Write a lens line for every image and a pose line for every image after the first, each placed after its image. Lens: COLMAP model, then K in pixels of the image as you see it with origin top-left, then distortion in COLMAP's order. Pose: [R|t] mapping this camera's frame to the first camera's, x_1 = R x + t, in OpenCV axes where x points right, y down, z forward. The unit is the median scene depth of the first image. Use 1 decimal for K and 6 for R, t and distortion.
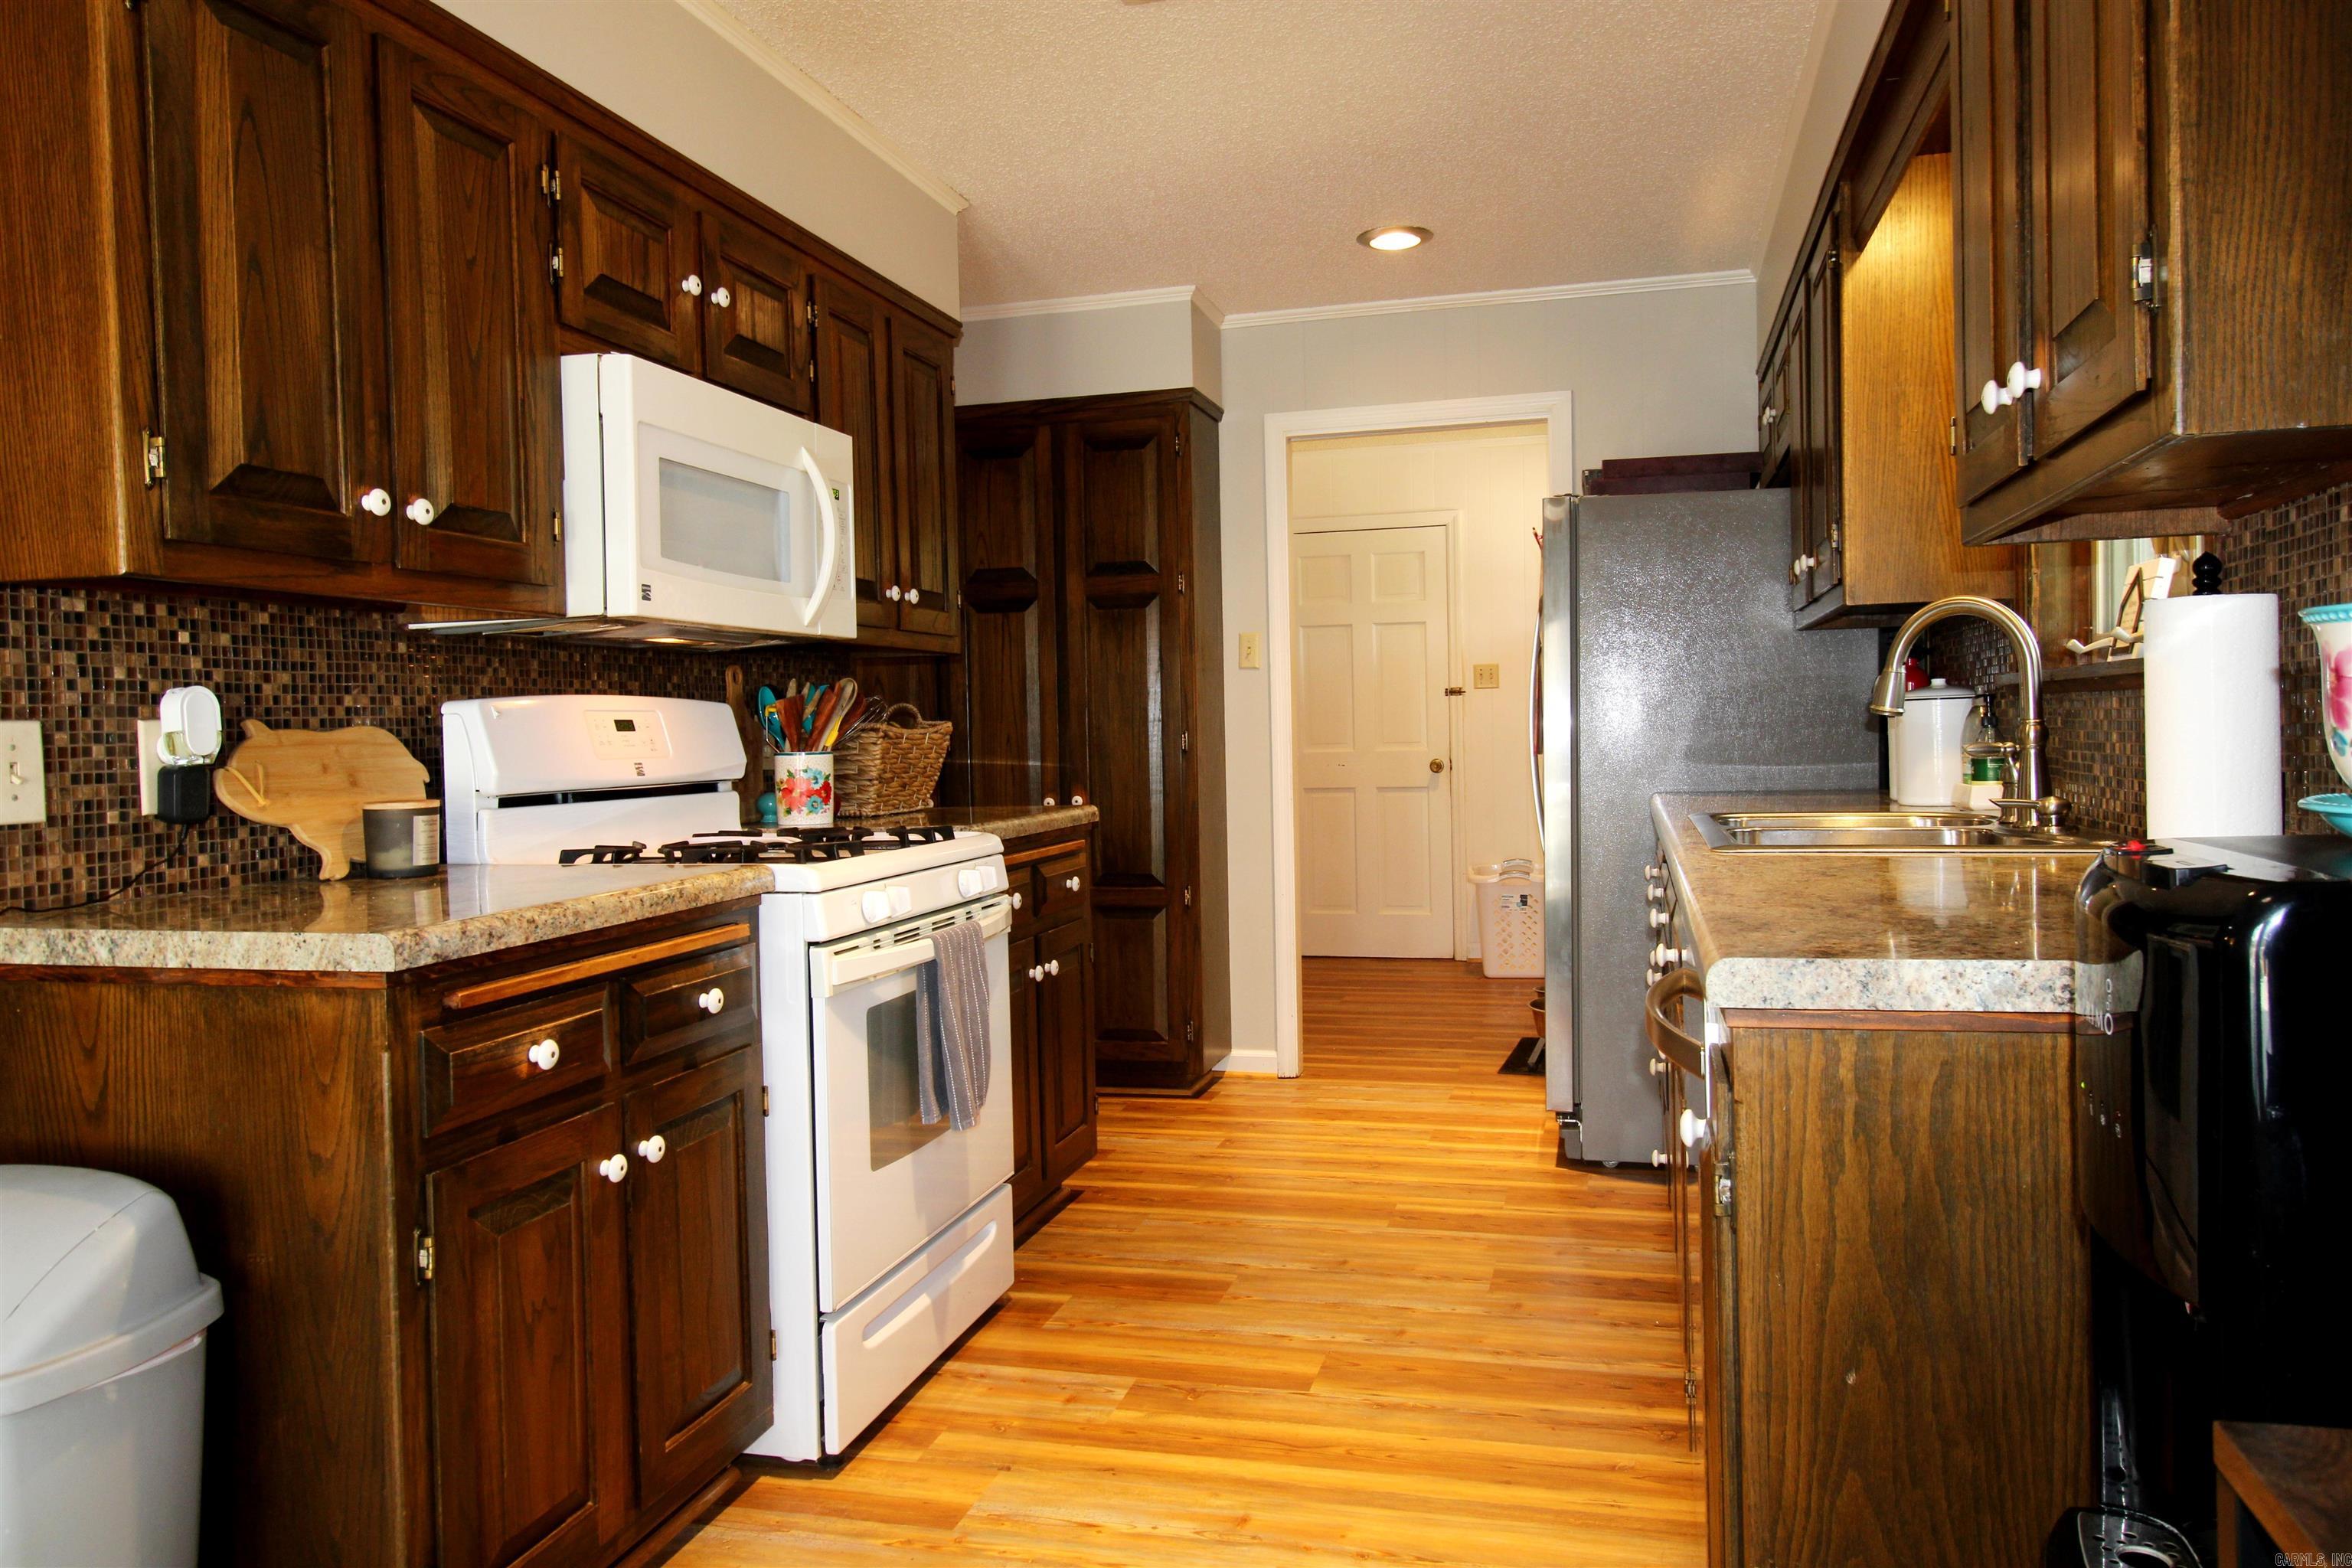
lens RADIAL K [[1604.3, 0, 1210.4], [0, 1604.3, 767.7], [0, 0, 1]] dist [0.011229, -0.011115]
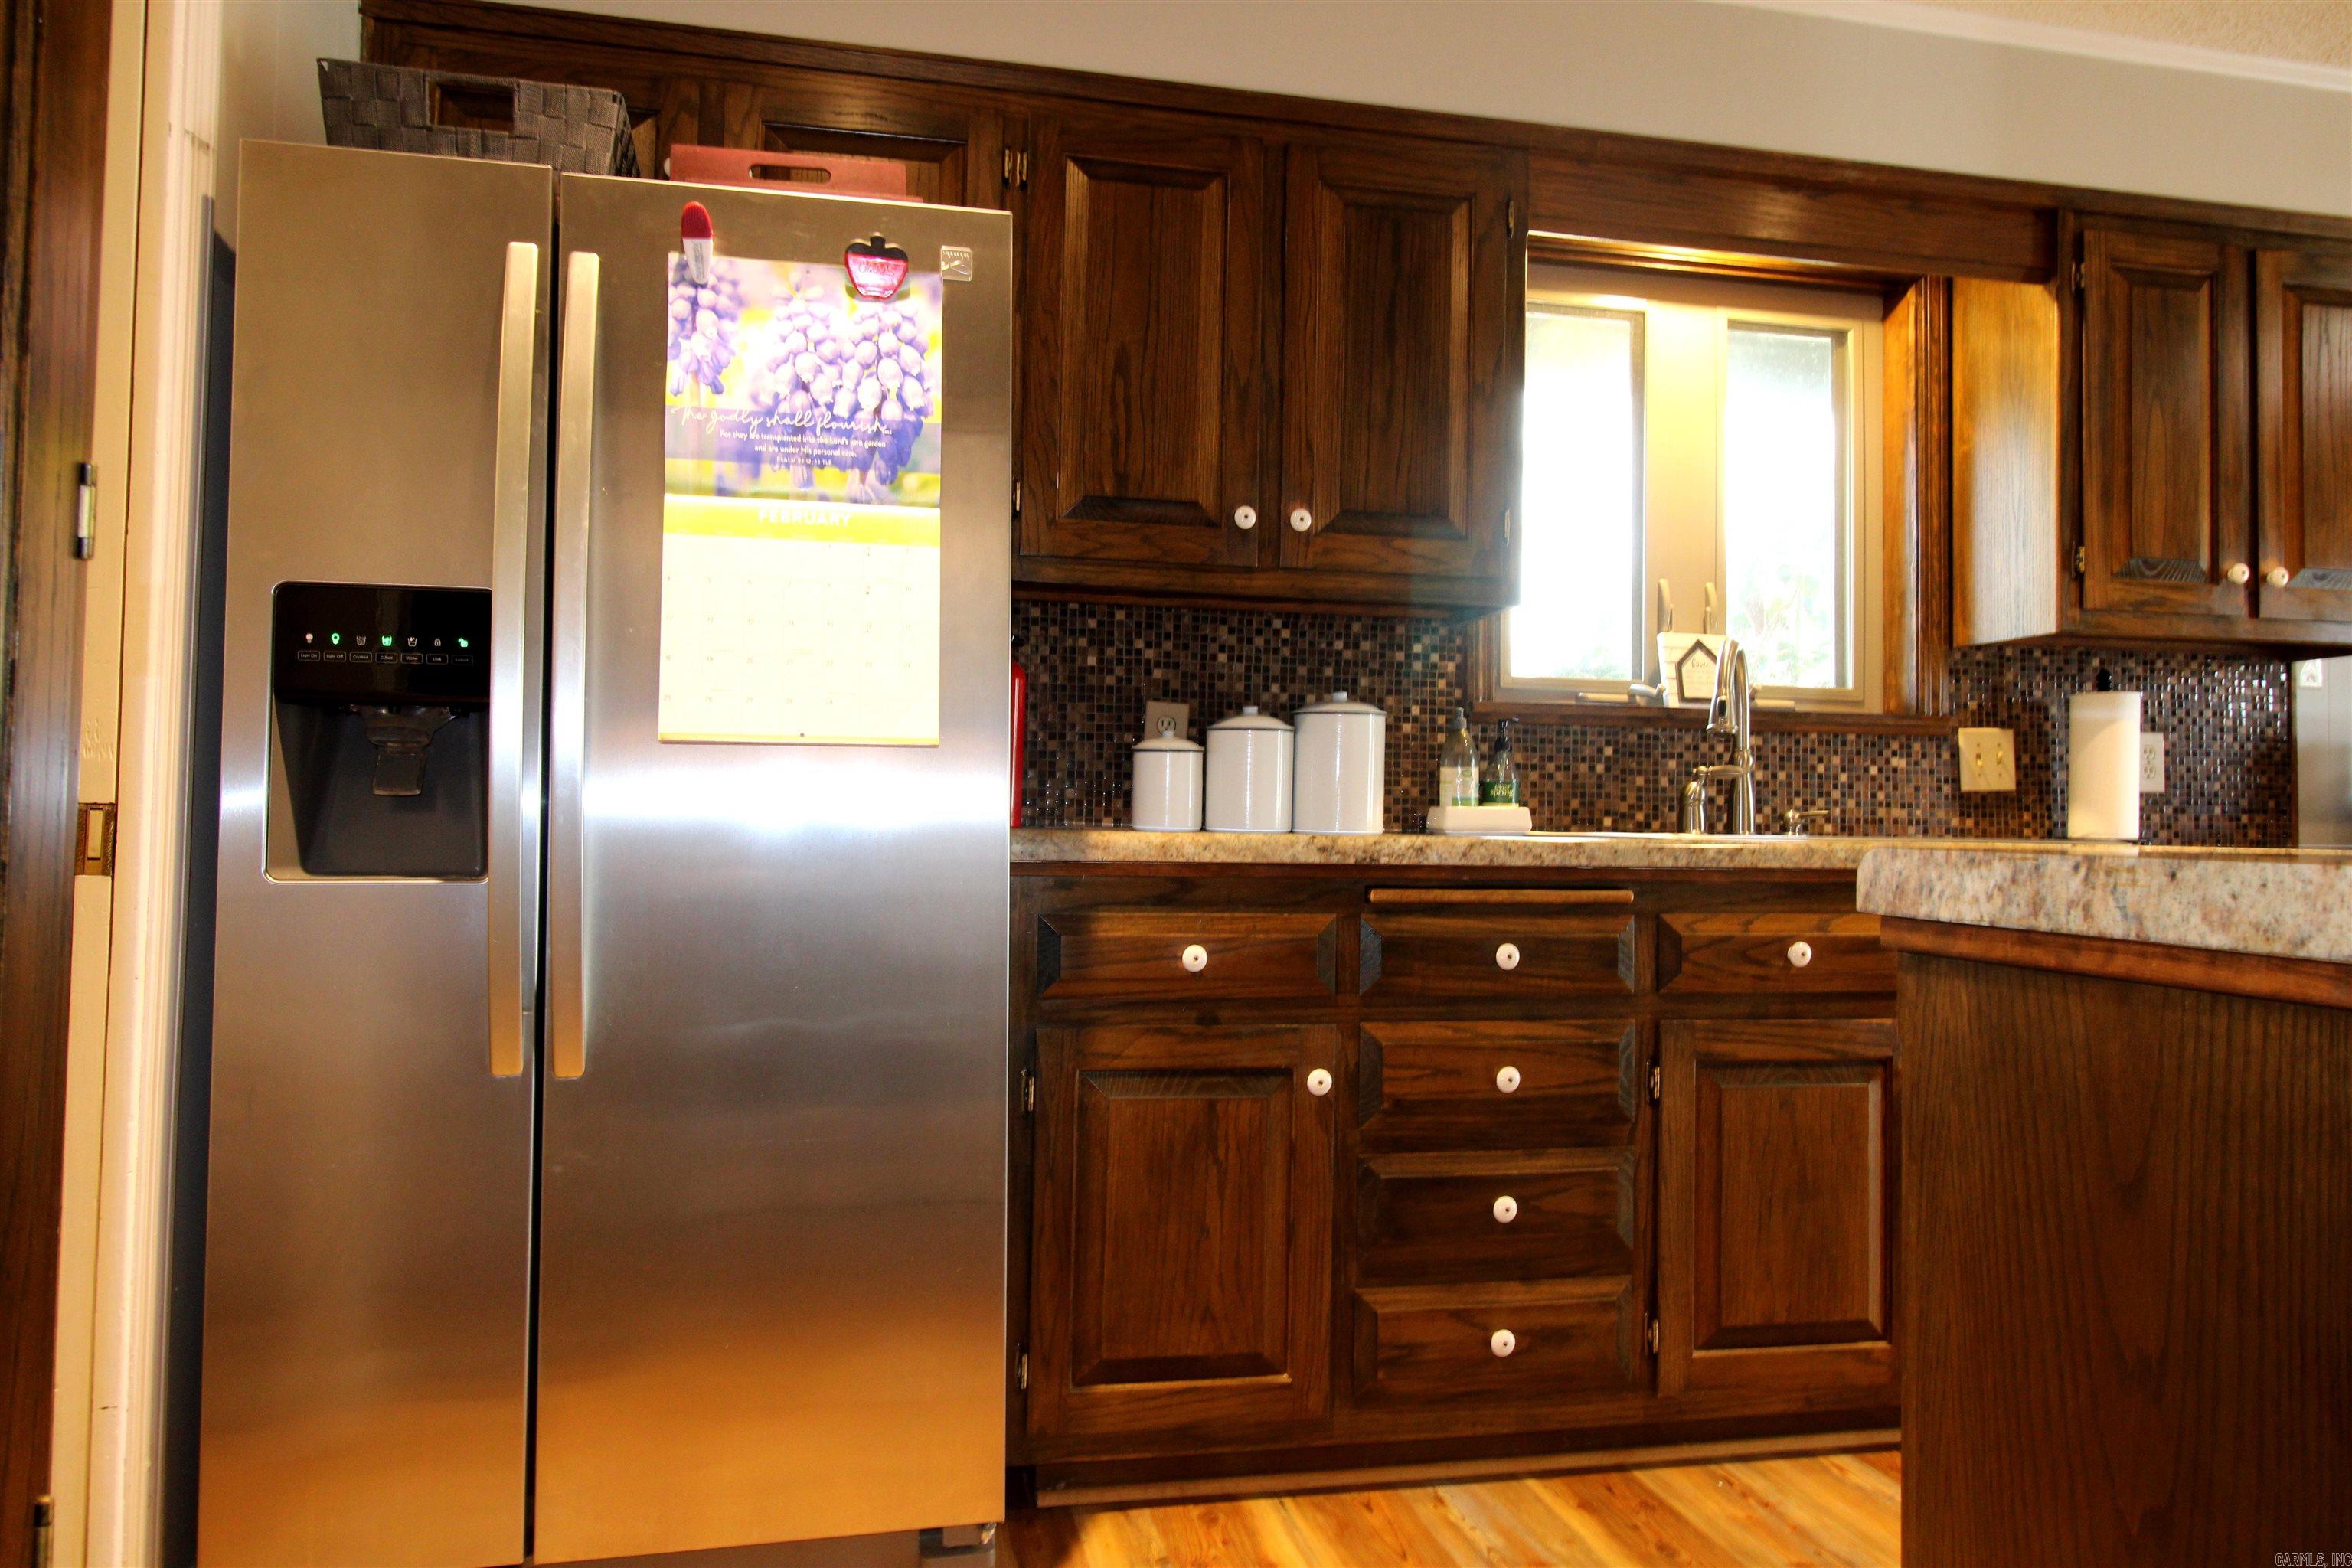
lens RADIAL K [[1604.3, 0, 1210.4], [0, 1604.3, 767.7], [0, 0, 1]] dist [0.011229, -0.011115]
pose [[-0.450035, 0.052683, 0.891456, -0.339540], [0.018285, 0.998593, -0.049784, 0.032286], [-0.892824, -0.006104, -0.450365, 1.637026]]
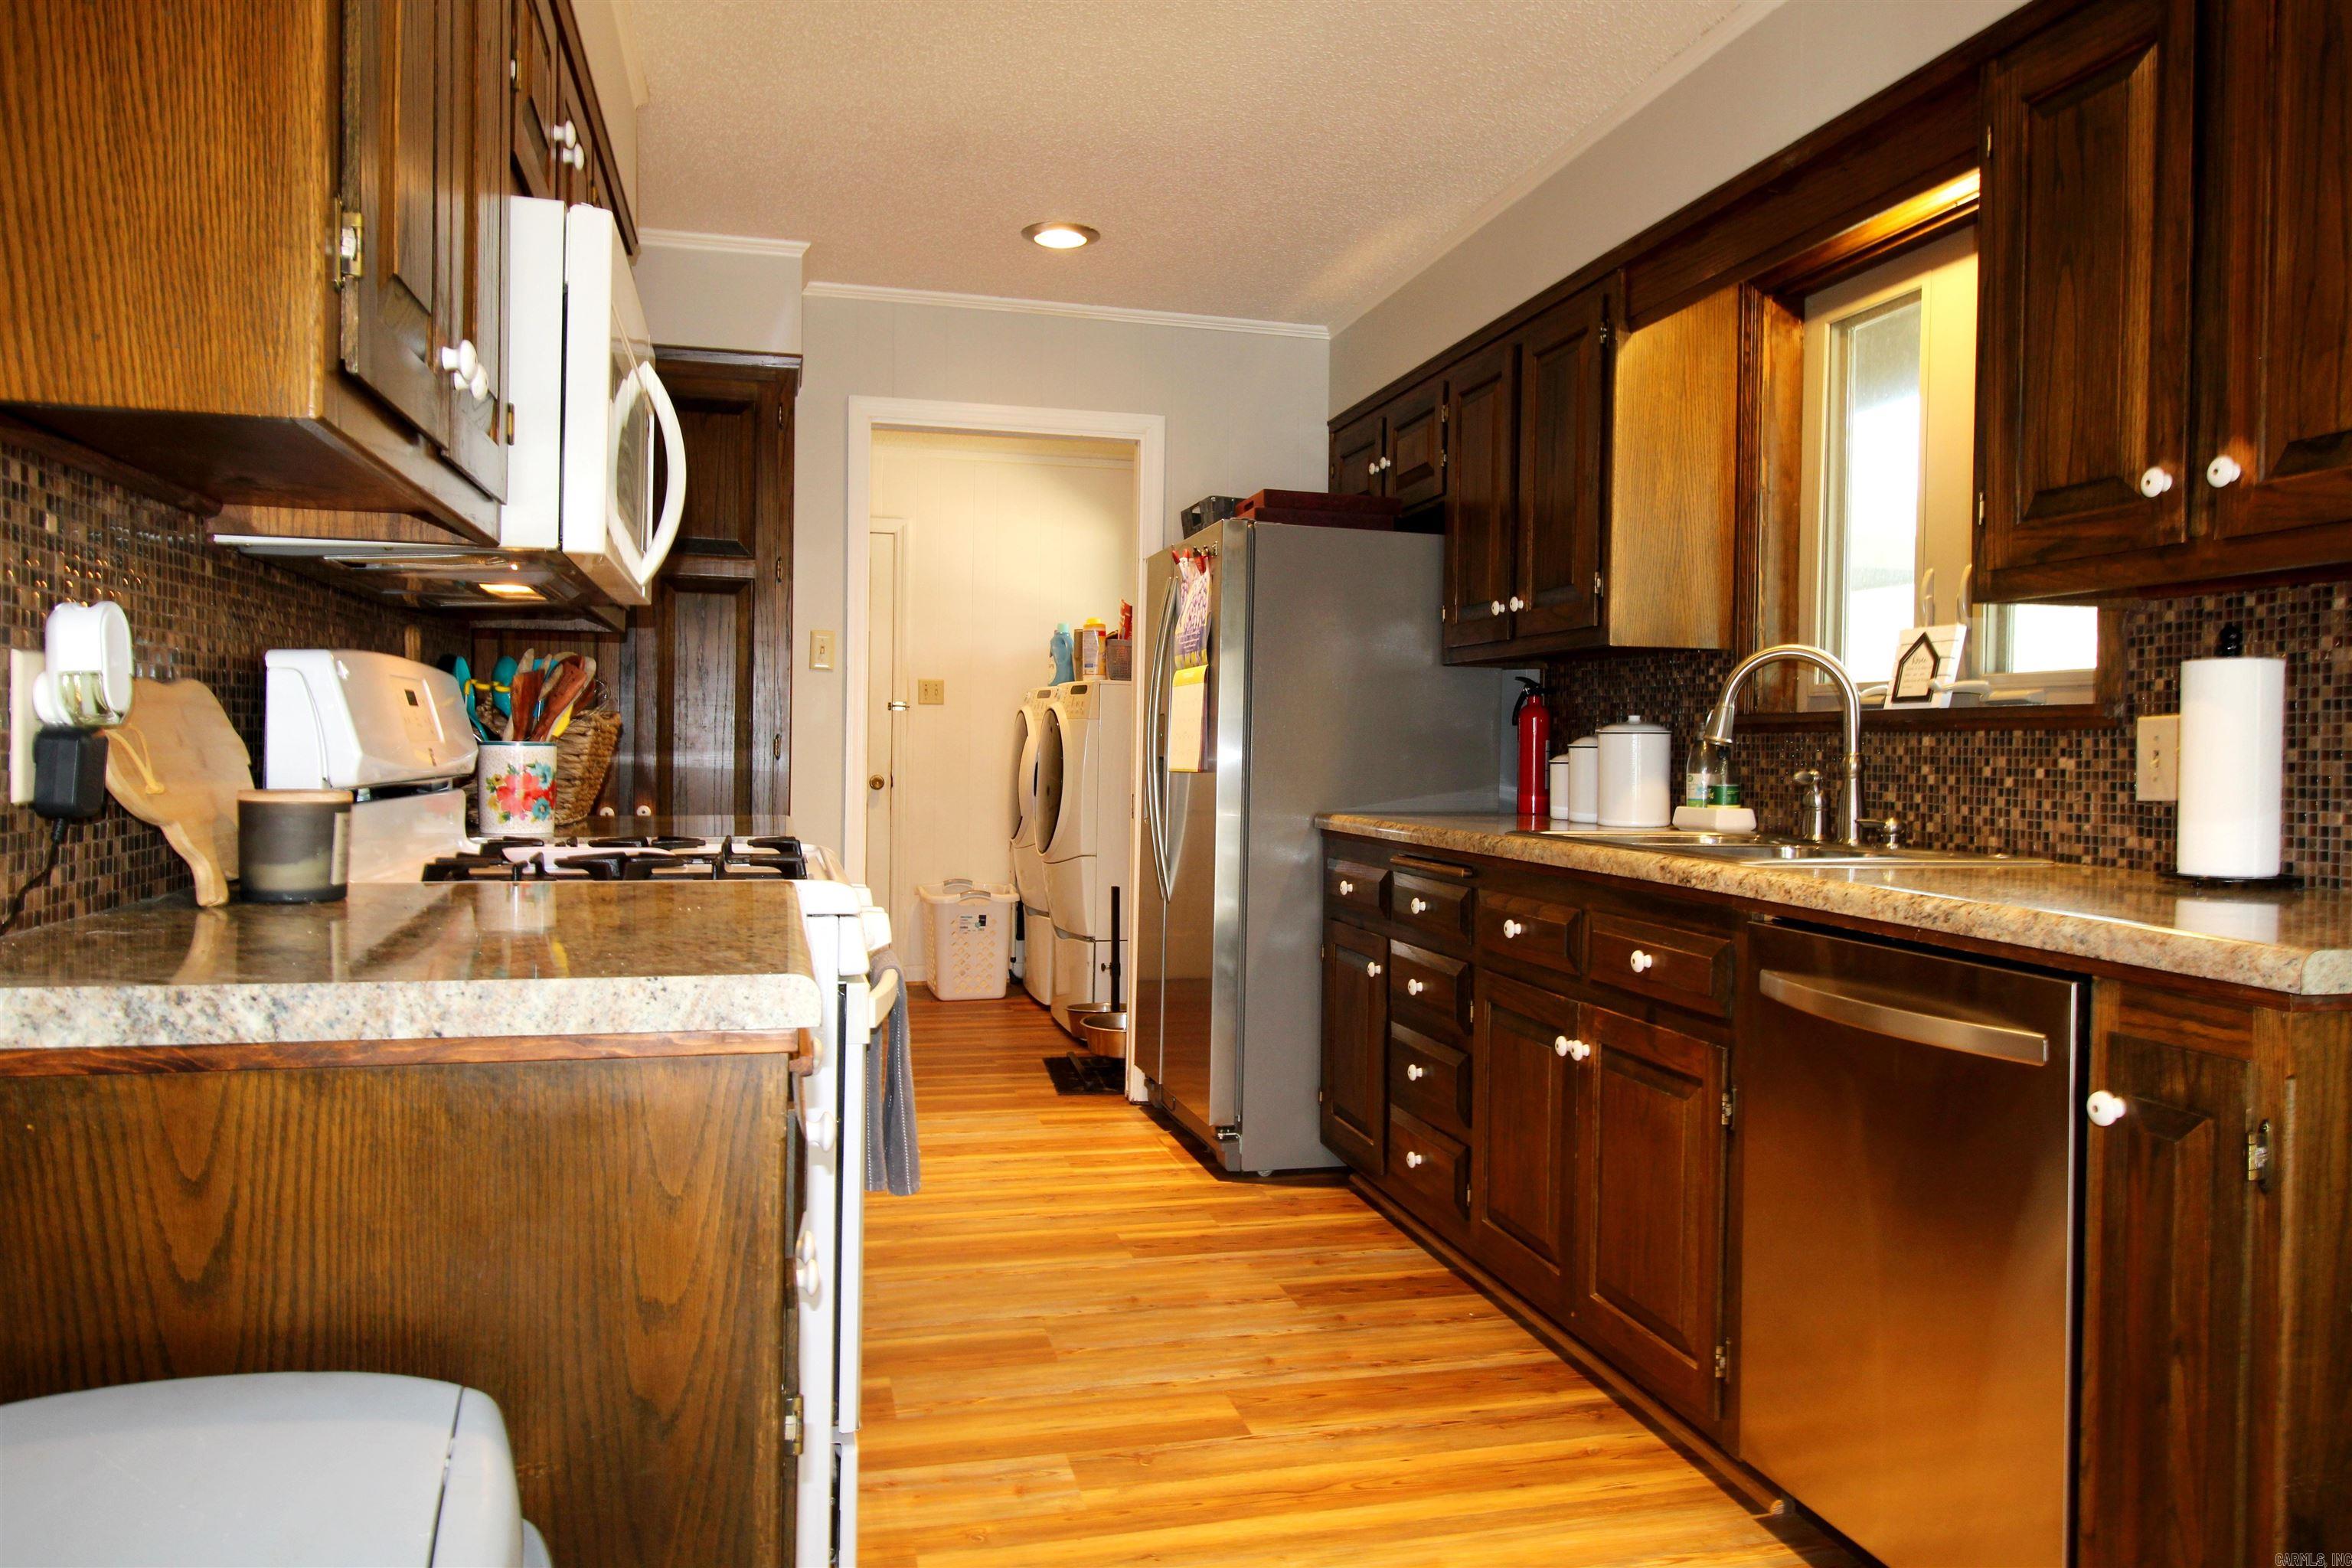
lens RADIAL K [[1604.3, 0, 1210.4], [0, 1604.3, 767.7], [0, 0, 1]] dist [0.011229, -0.011115]
pose [[0.873095, 0.029593, 0.486651, -0.408582], [-0.022787, 0.999542, -0.019899, 0.012849], [-0.487017, 0.006285, 0.873370, 0.169105]]
